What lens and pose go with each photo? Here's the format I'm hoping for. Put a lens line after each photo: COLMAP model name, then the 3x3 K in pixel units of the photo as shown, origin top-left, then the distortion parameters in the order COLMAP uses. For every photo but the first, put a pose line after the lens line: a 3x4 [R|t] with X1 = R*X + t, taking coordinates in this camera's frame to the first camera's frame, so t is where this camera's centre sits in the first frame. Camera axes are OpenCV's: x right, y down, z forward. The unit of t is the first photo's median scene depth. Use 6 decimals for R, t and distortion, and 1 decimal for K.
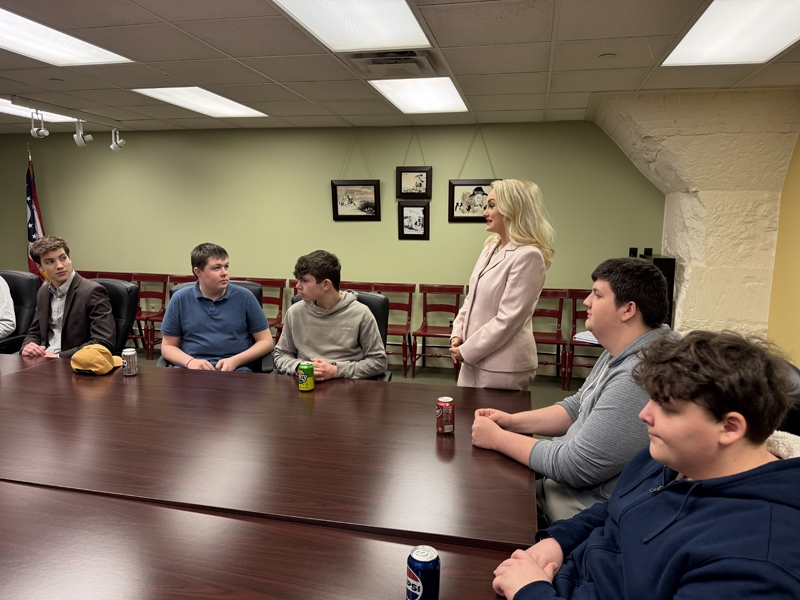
lens RADIAL K [[564.2, 0, 400.0], [0, 564.2, 300.0], [0, 0, 1]] dist [0.002354, 0.000245]
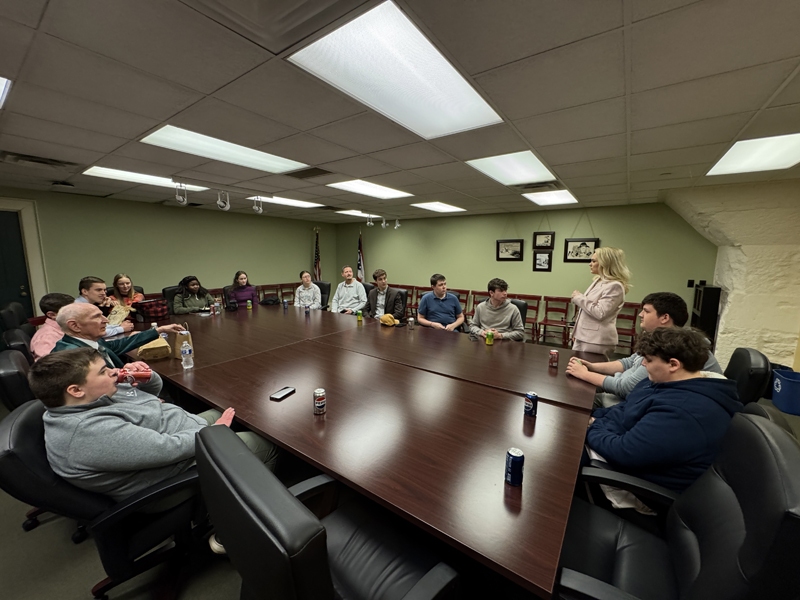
lens RADIAL K [[321.2, 0, 400.0], [0, 321.2, 300.0], [0, 0, 1]] dist [-0.002304, -0.000128]
pose [[0.925213, 0.051642, -0.375918, -0.006115], [-0.052835, 0.998578, 0.007142, 0.001878], [0.375752, 0.013254, 0.926625, -0.160855]]
